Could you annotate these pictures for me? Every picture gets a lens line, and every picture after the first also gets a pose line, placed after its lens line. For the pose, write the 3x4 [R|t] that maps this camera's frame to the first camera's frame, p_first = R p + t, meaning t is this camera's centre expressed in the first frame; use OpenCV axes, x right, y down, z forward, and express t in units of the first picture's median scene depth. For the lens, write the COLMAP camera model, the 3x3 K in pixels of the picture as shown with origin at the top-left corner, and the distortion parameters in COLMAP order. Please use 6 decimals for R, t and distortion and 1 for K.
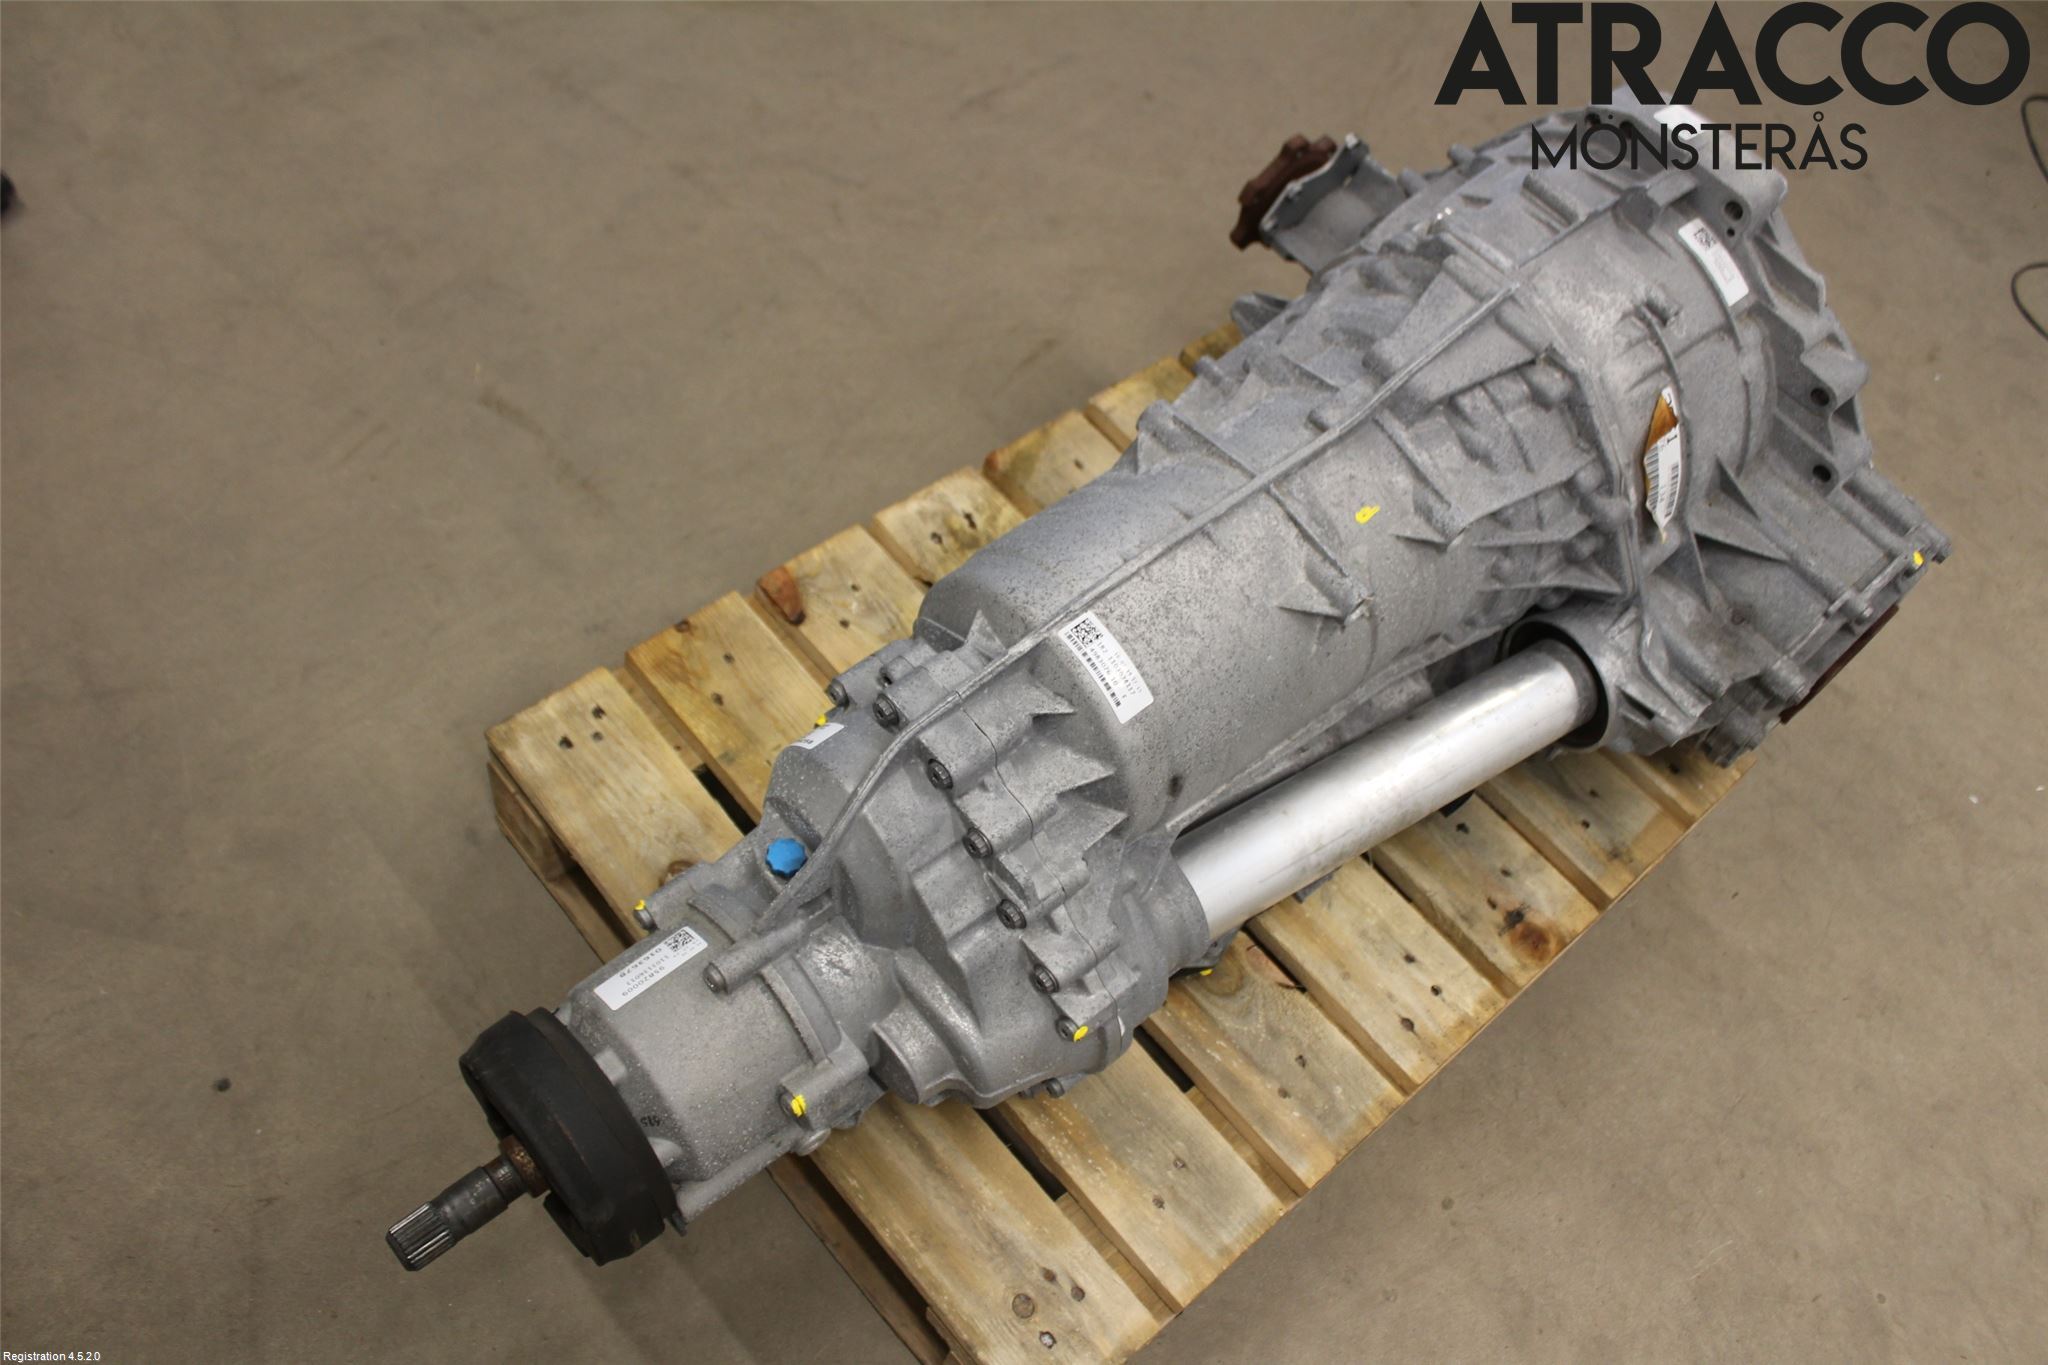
lens RADIAL K [[1695.1, 0, 1024.0], [0, 1695.1, 682.5], [0, 0, 1]] dist [-0.171807, 0.178664]
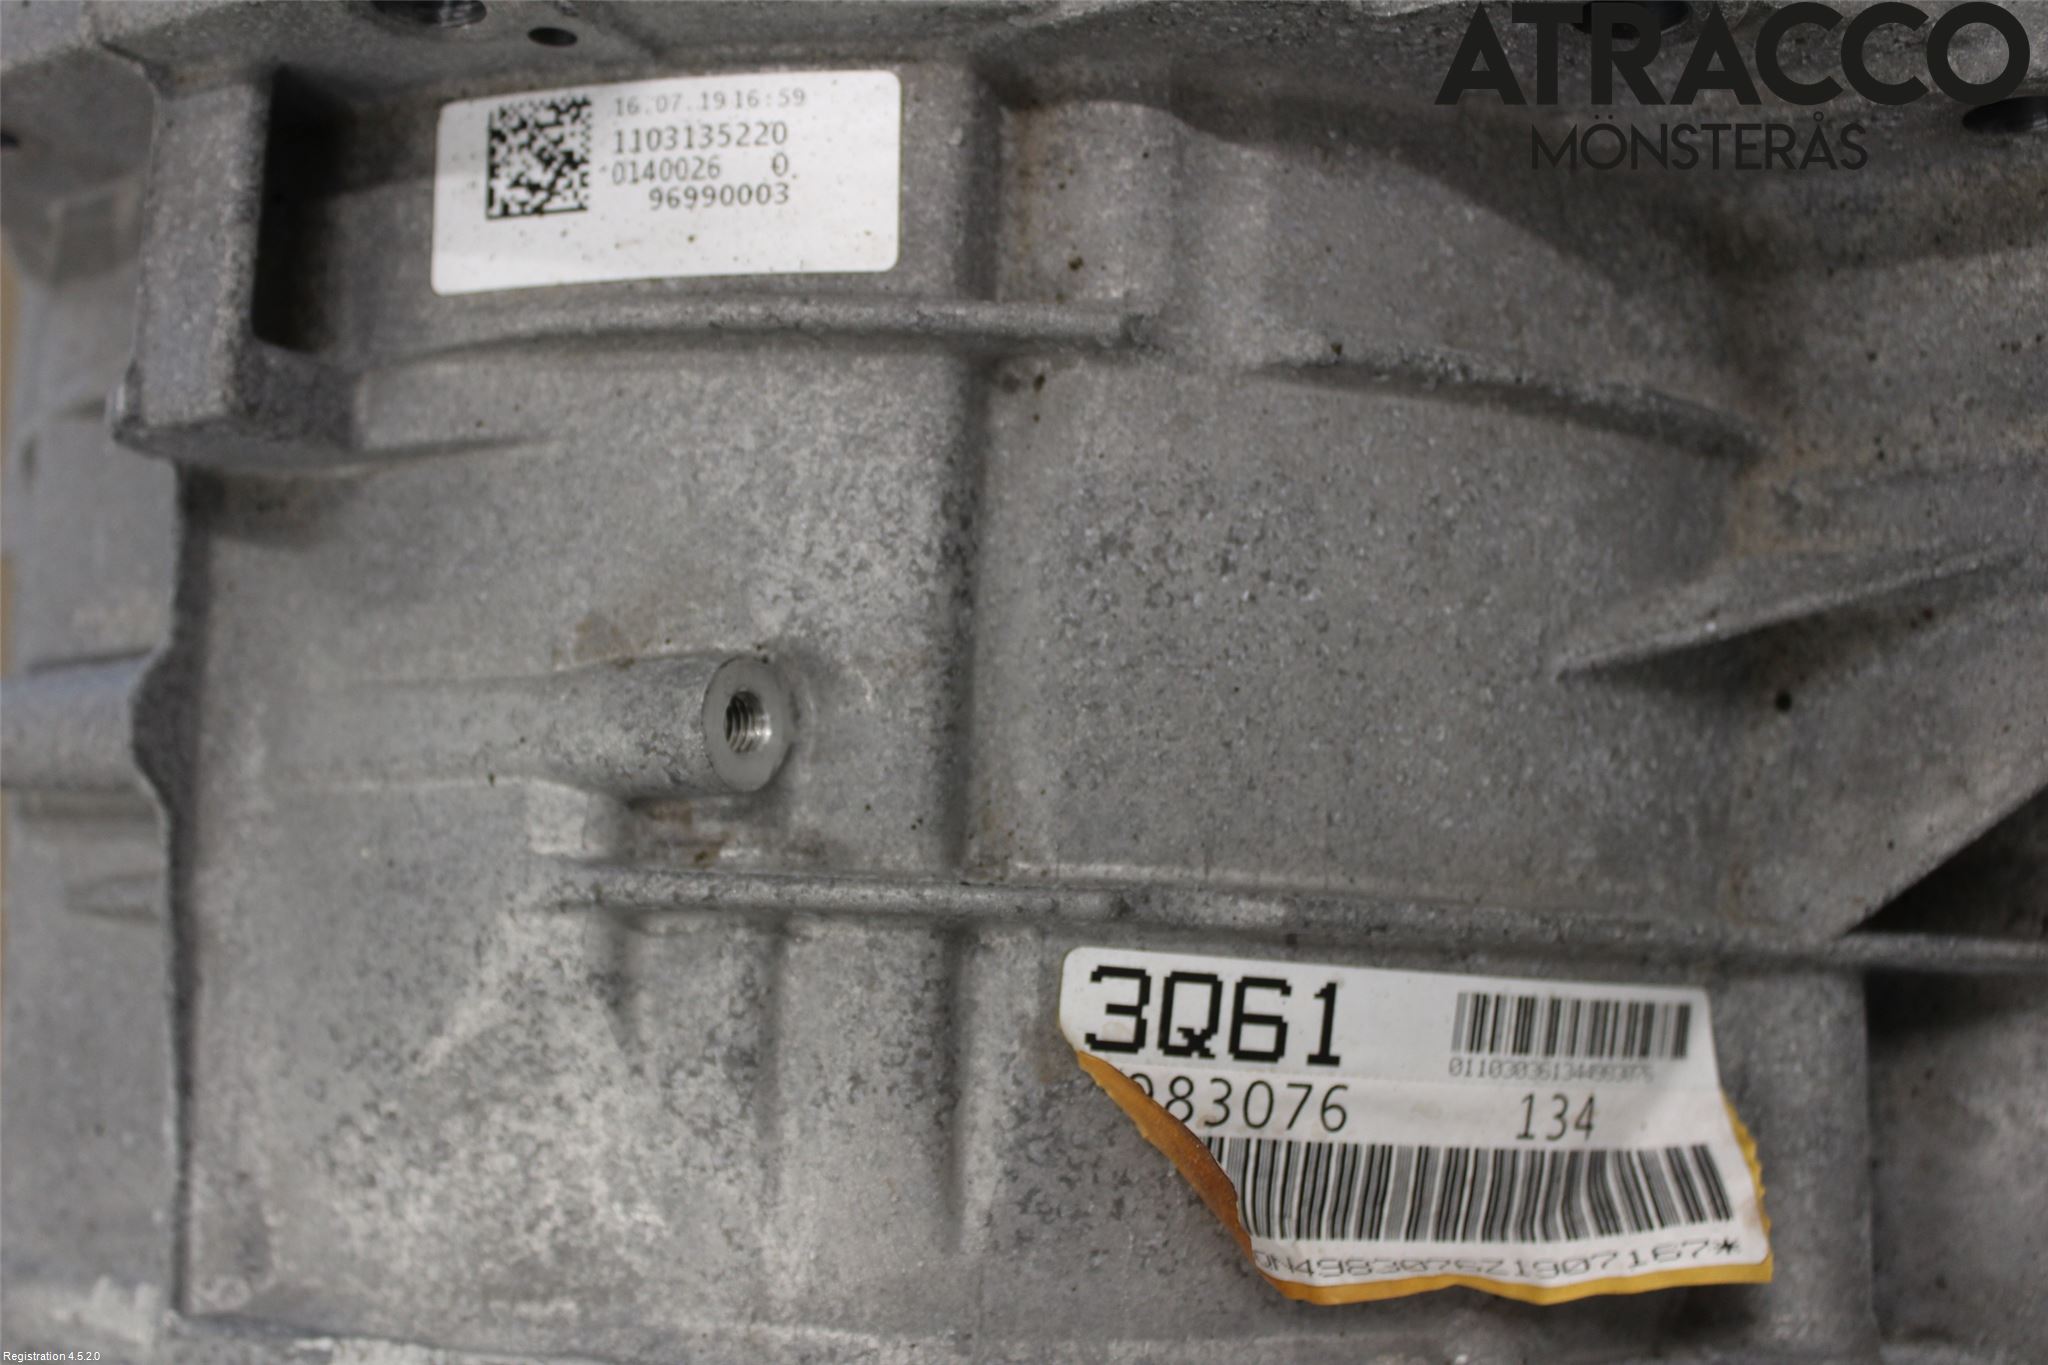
lens RADIAL K [[2486.4, 0, 1024.0], [0, 2486.4, 682.5], [0, 0, 1]] dist [-0.051814, -0.003399]
pose [[0.480939, -0.781631, -0.397178, 0.513350], [0.853482, 0.521060, 0.008047, -0.197661], [0.200664, -0.342854, 0.917706, 0.744664]]
